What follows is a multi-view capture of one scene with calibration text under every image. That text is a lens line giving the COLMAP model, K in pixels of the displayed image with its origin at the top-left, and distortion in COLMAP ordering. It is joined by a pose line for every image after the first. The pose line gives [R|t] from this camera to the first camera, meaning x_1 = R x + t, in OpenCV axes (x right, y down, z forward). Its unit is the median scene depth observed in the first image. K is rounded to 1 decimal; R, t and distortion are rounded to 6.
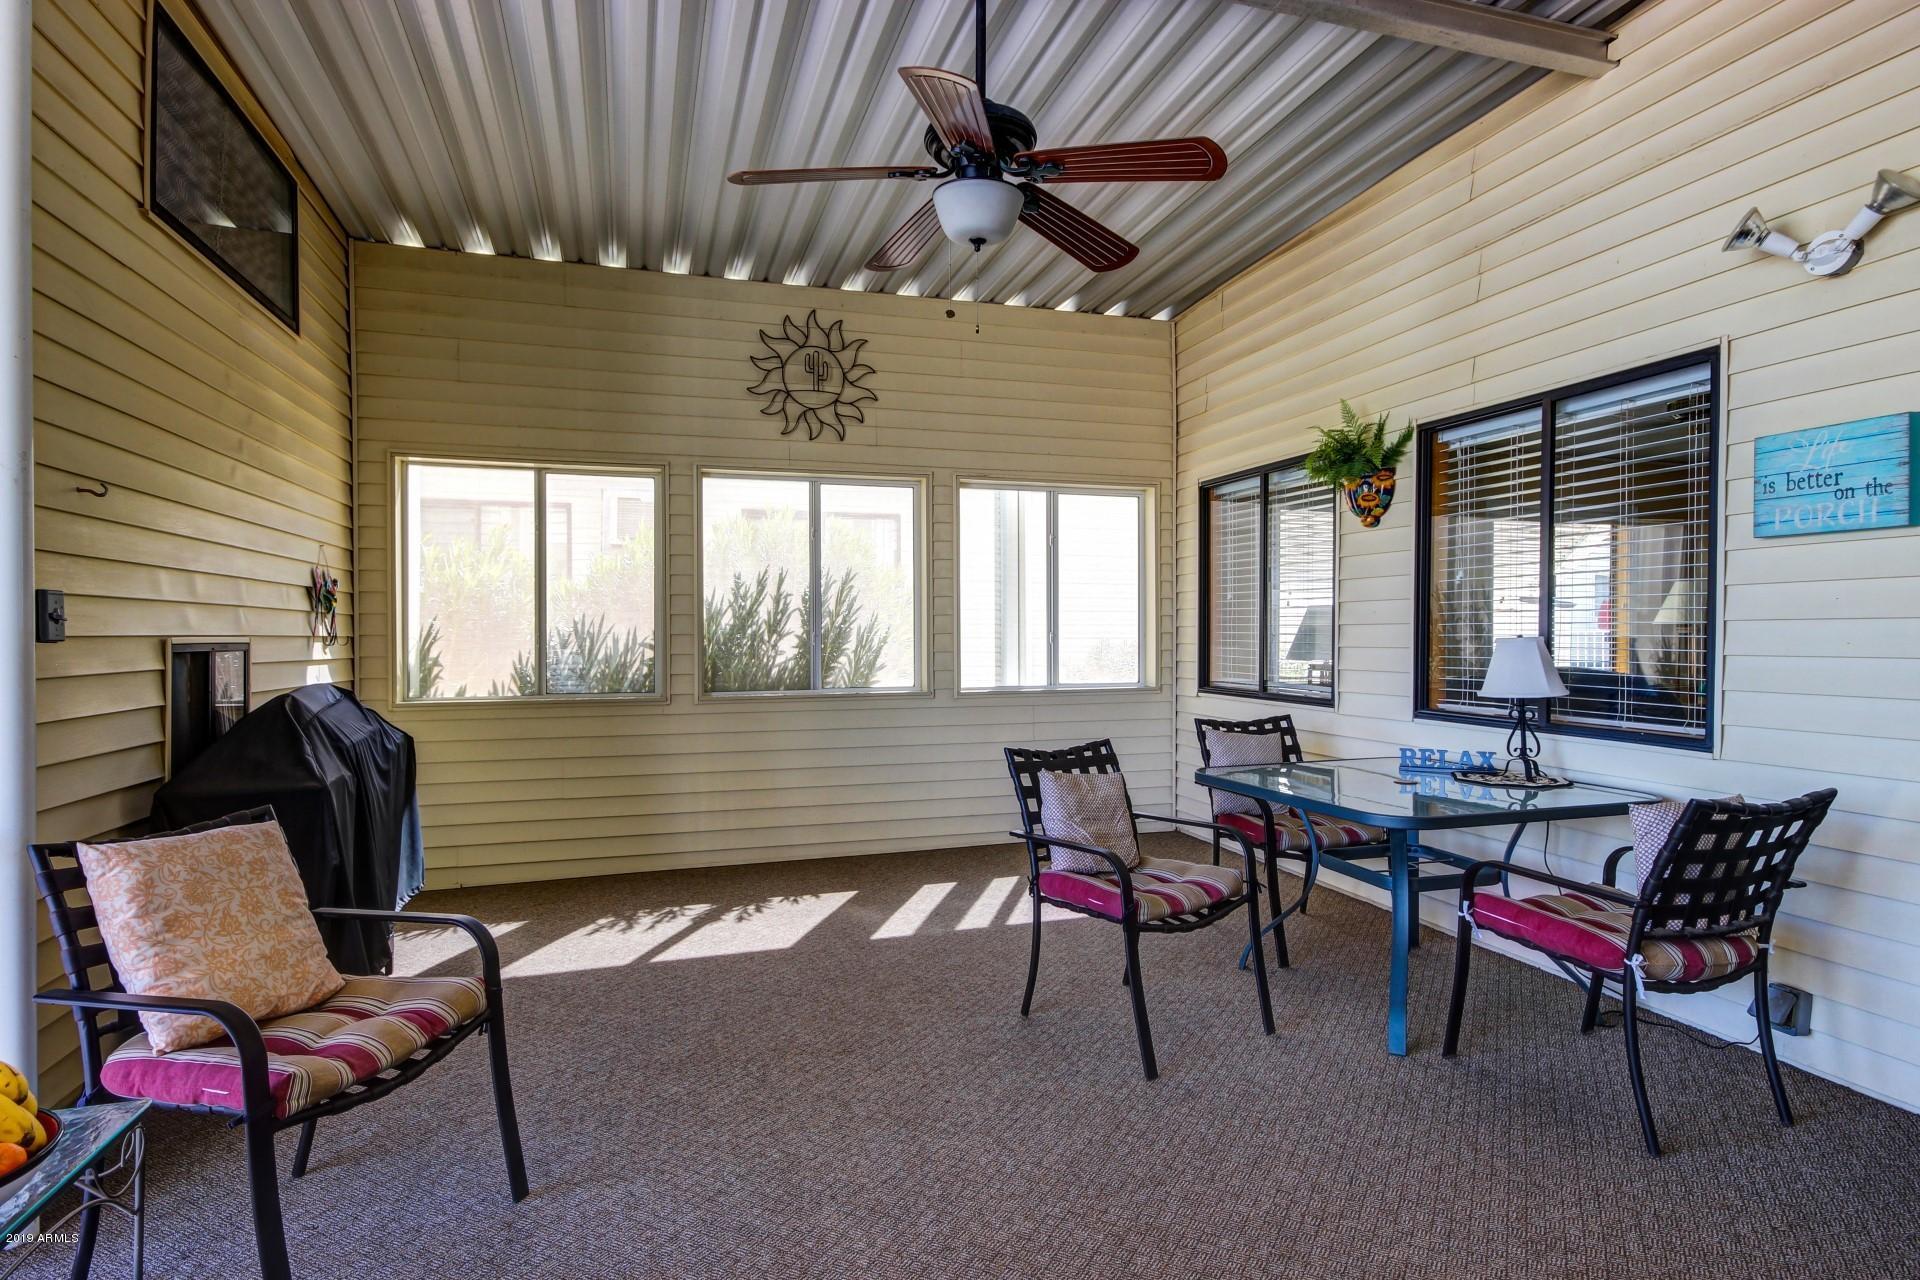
lens RADIAL K [[958.1, 0, 949.4], [0, 958.1, 641.6], [0, 0, 1]] dist [0.001577, 0.000206]
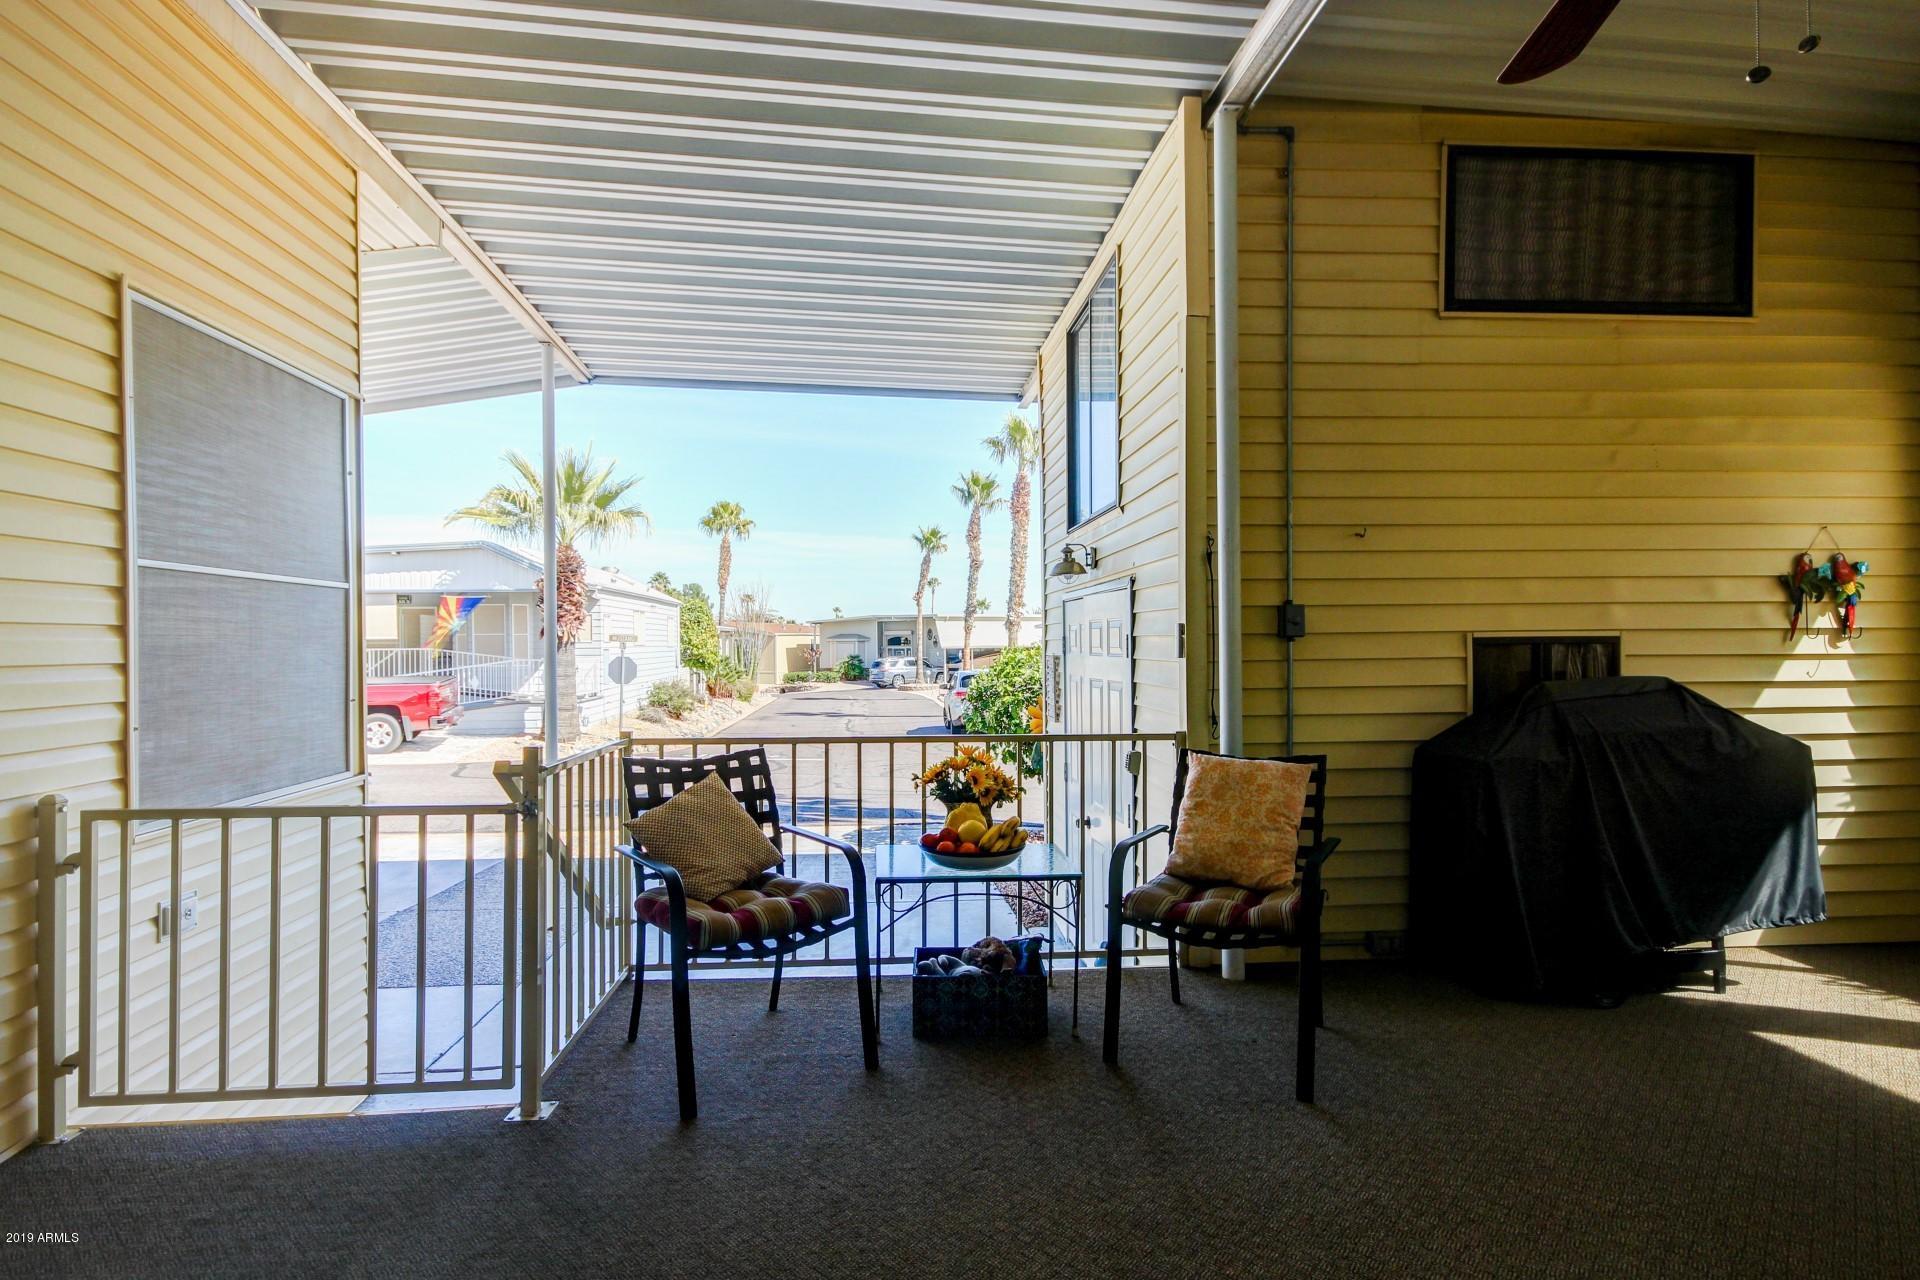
lens RADIAL K [[958.1, 0, 959.9], [0, 958.1, 642.0], [0, 0, 1]] dist [0.001577, 0.000206]
pose [[-0.207028, 0.000939, -0.978335, 0.592247], [0.001816, 0.999998, 0.000576, 0.007531], [0.978333, -0.001657, -0.207029, 0.605804]]
